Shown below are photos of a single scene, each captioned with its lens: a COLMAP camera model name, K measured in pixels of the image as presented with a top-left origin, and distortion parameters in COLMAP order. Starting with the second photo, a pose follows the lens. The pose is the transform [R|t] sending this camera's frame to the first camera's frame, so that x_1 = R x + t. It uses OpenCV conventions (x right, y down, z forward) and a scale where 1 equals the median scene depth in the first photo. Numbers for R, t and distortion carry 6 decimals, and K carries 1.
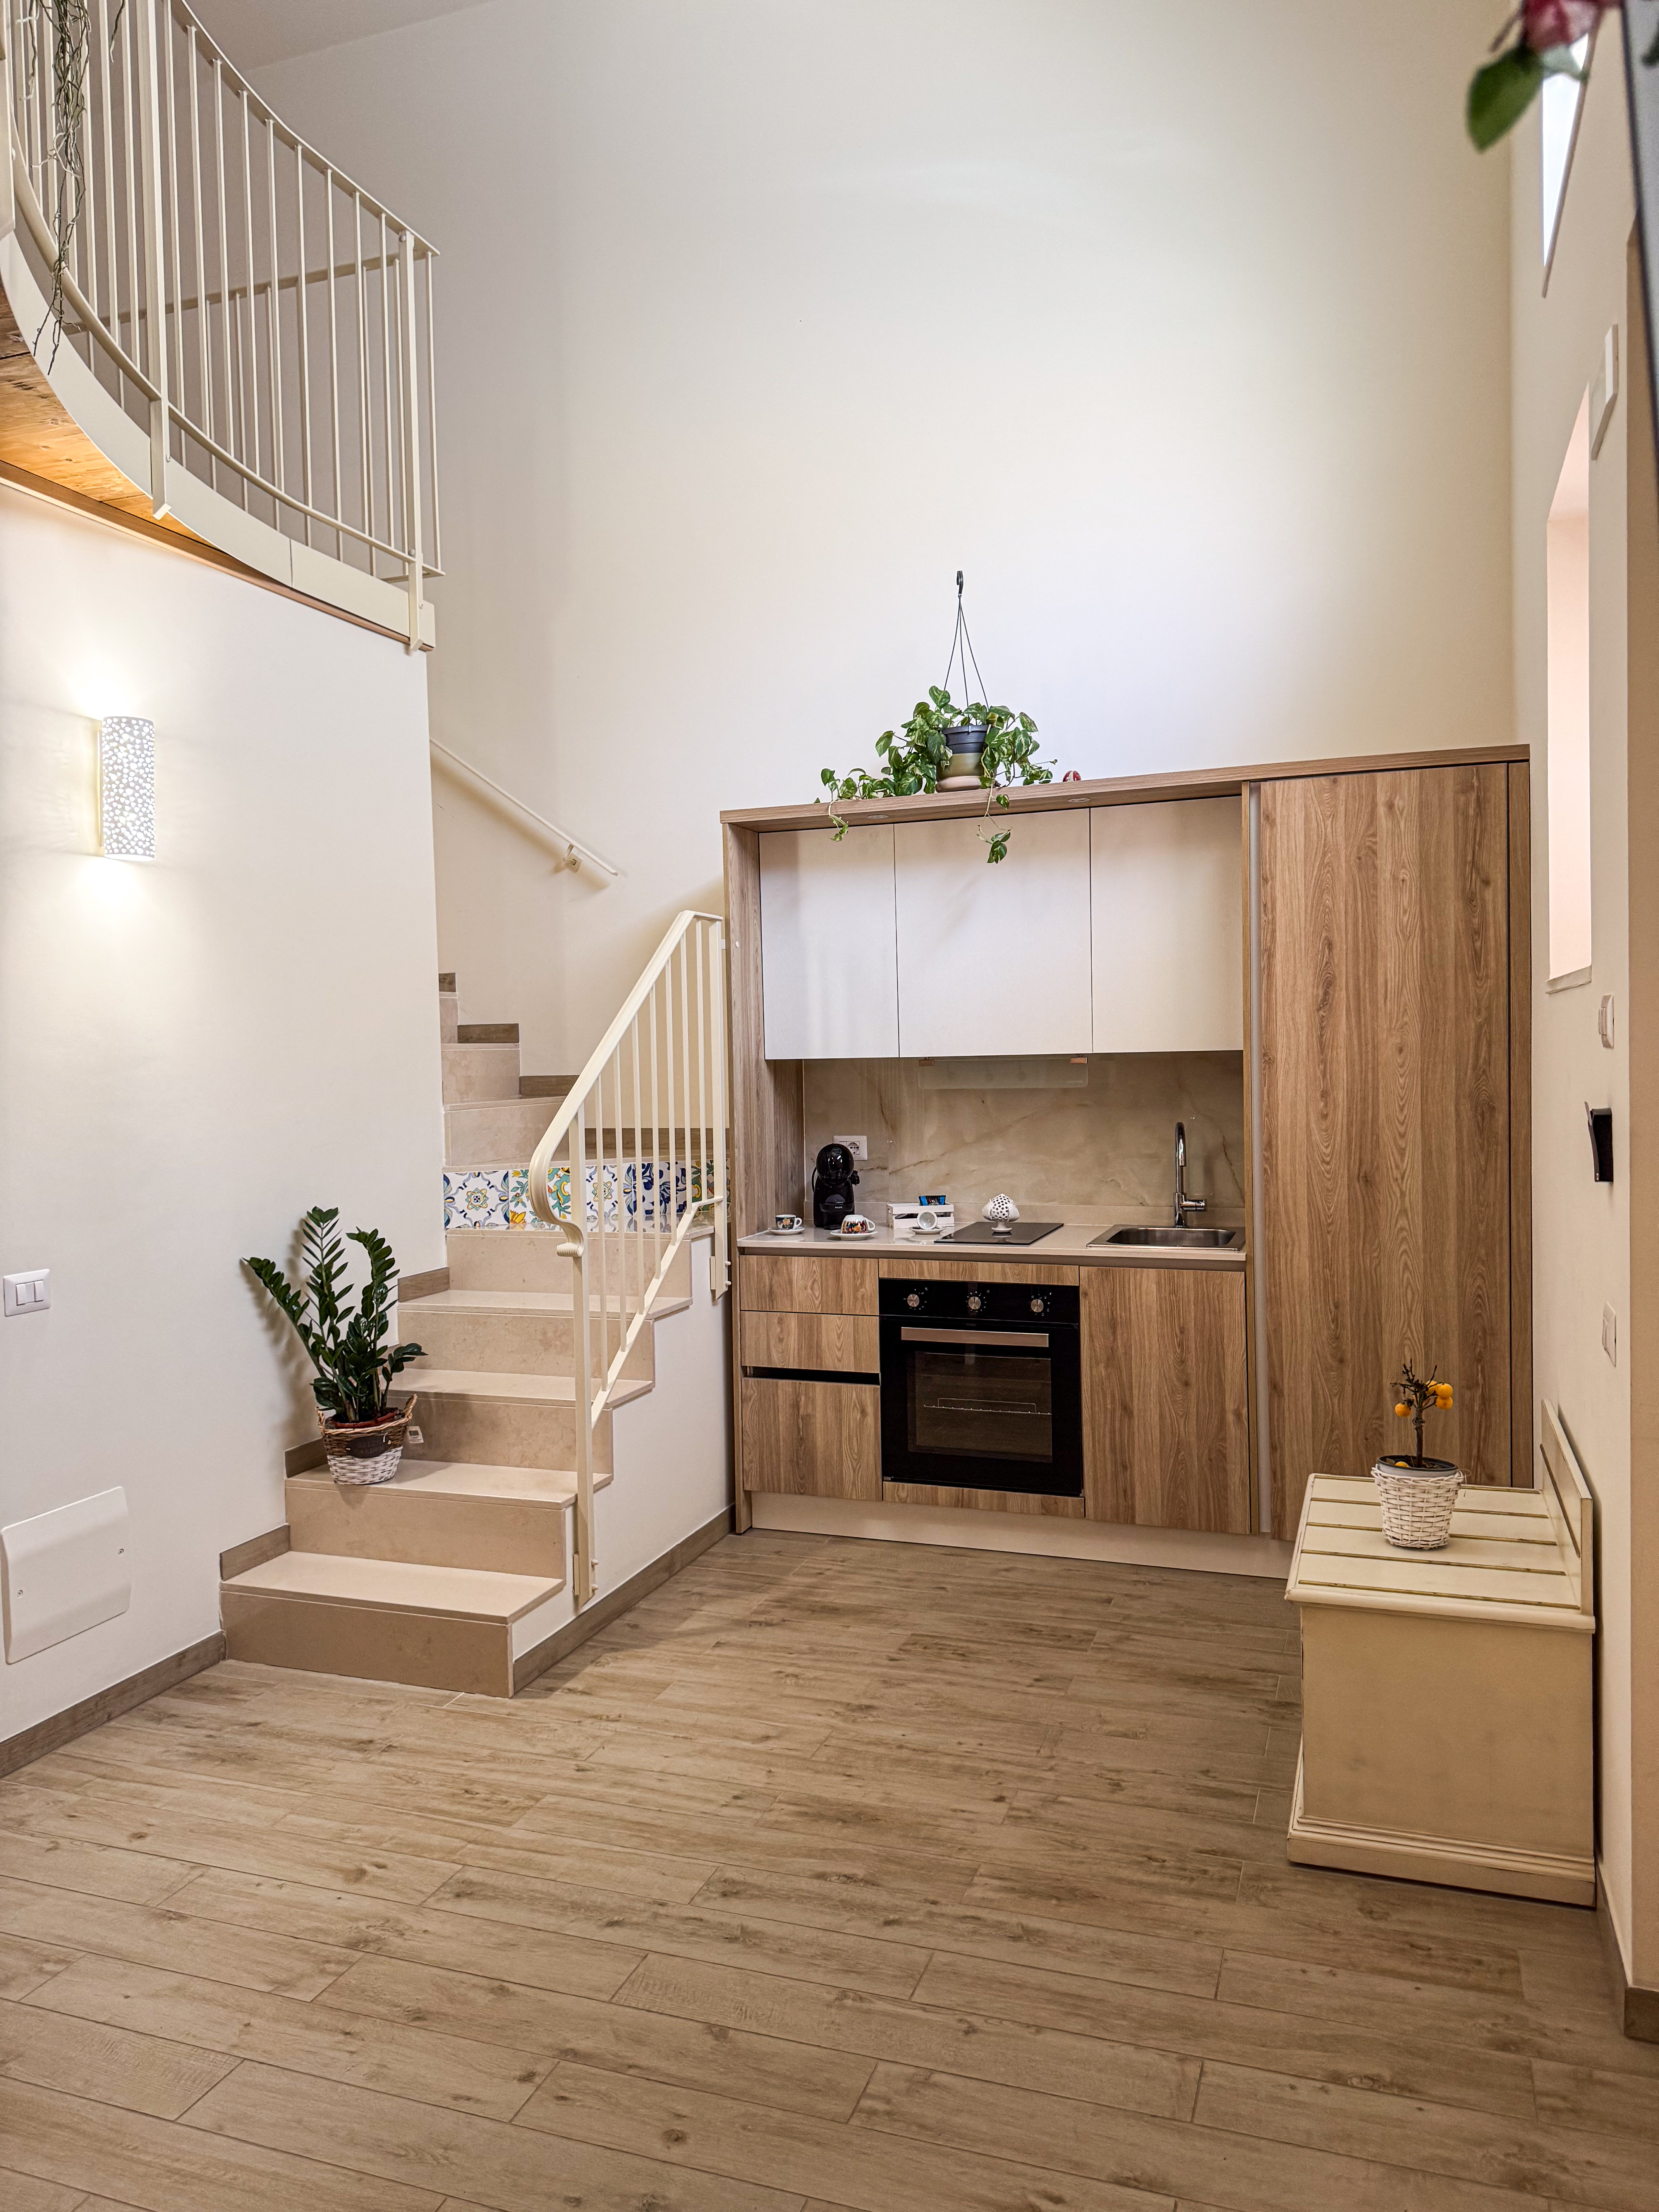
lens RADIAL K [[1561.8, 0, 841.4], [0, 1561.8, 1092.3], [0, 0, 1]] dist [0.032391, -0.028229]
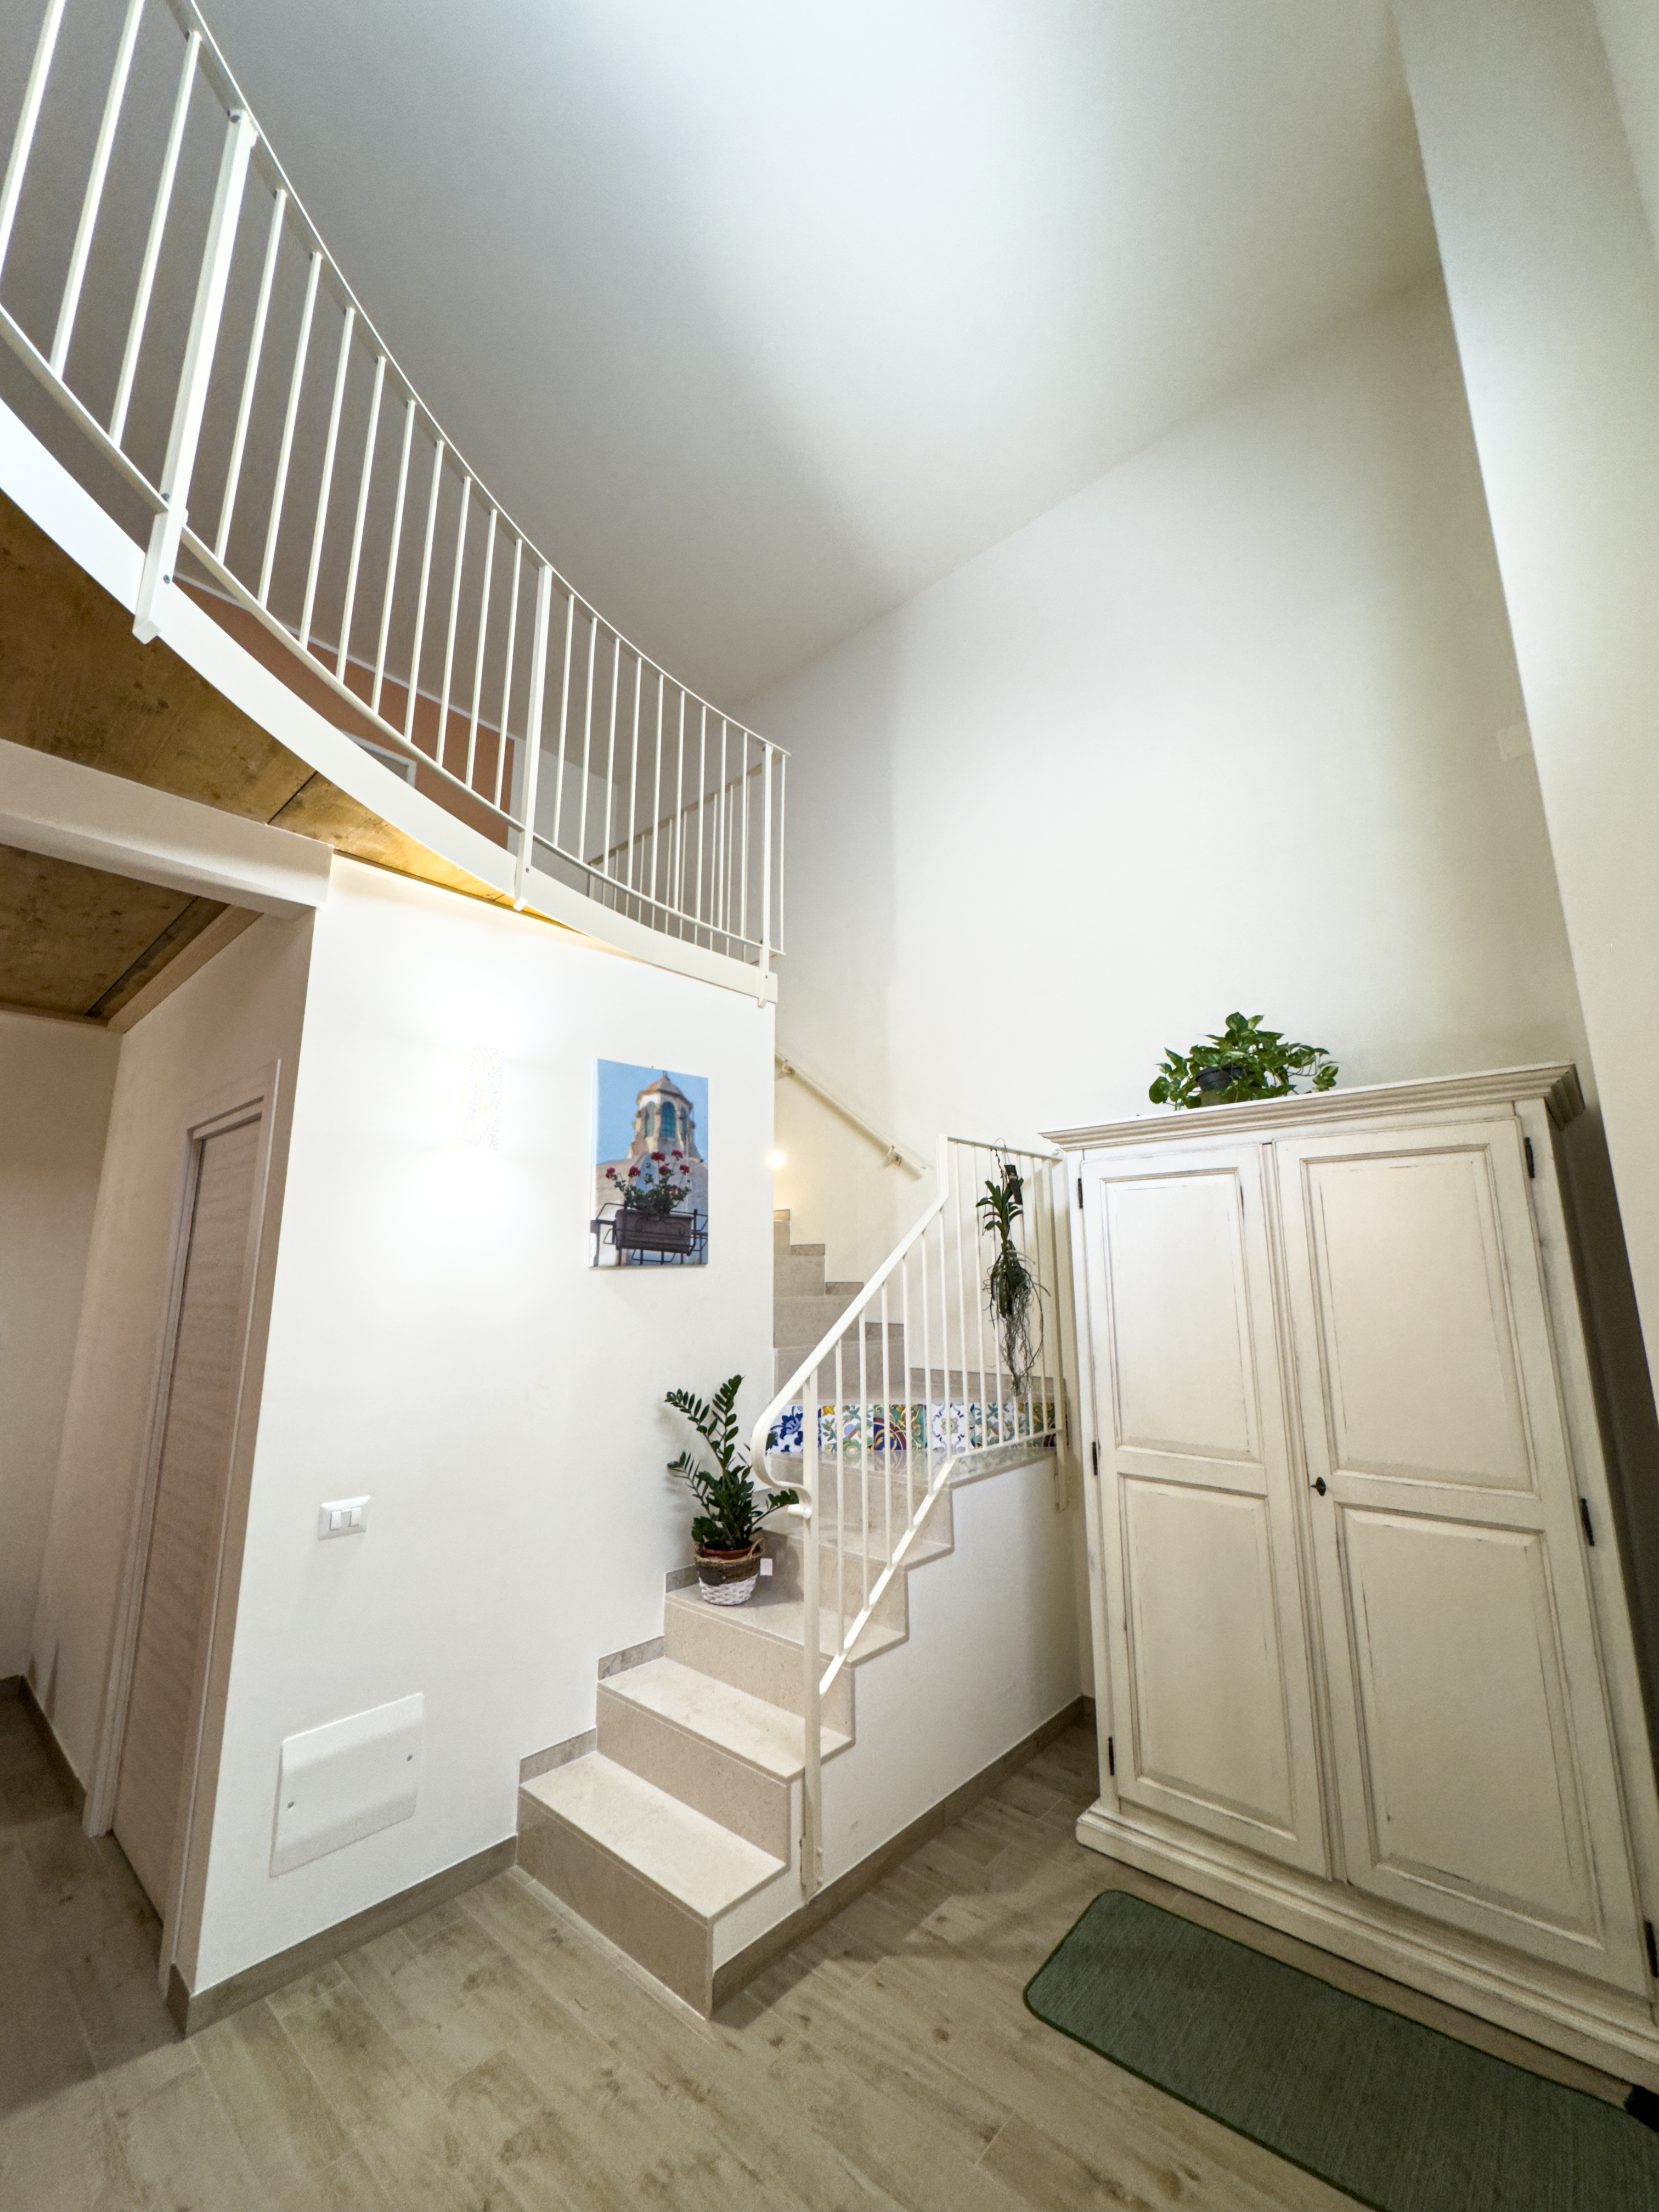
lens RADIAL K [[890.2, 0, 822.8], [0, 890.2, 1087.0], [0, 0, 1]] dist [-0.003096, 0.000394]
pose [[0.922730, -0.058015, -0.381056, 0.088989], [-0.031084, 0.974188, -0.223588, -0.046734], [0.384192, 0.218156, 0.897109, 0.386697]]
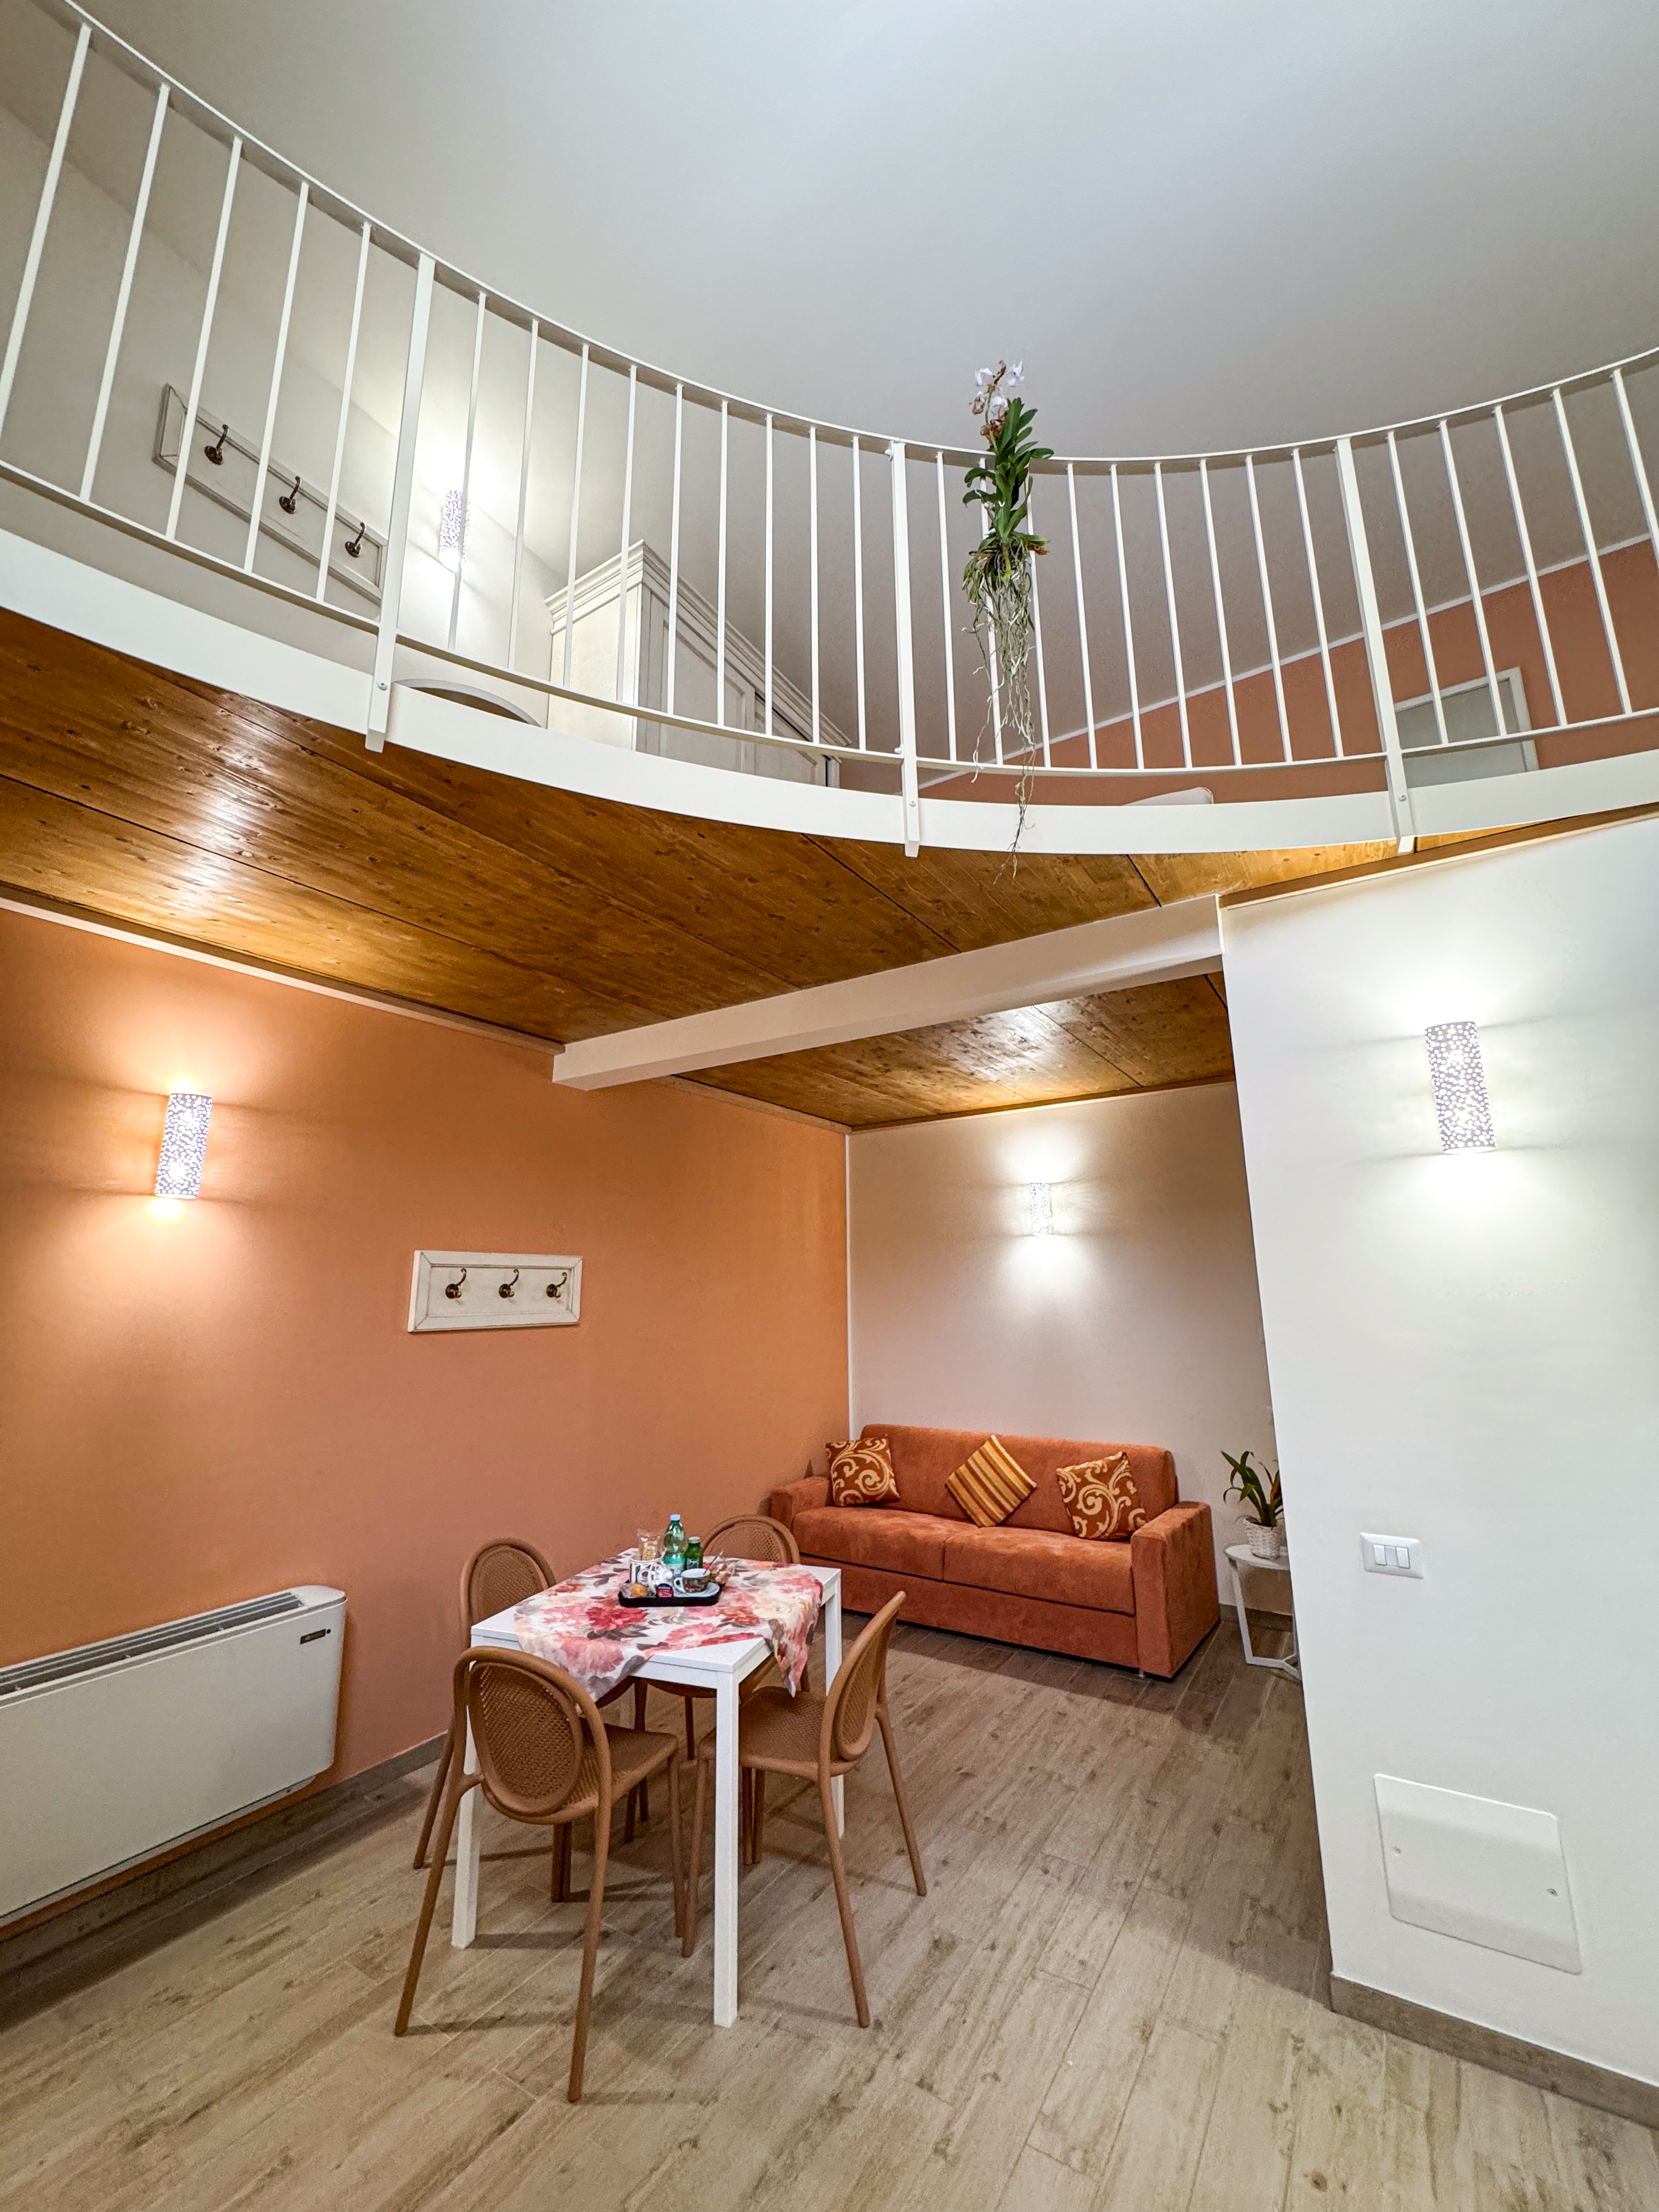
lens RADIAL K [[890.2, 0, 830.5], [0, 890.2, 1099.7], [0, 0, 1]] dist [-0.003096, 0.000394]
pose [[-0.220851, -0.181766, -0.958220, 0.202028], [-0.020580, 0.983130, -0.181748, -0.058735], [0.975090, -0.020419, -0.220866, 0.644908]]
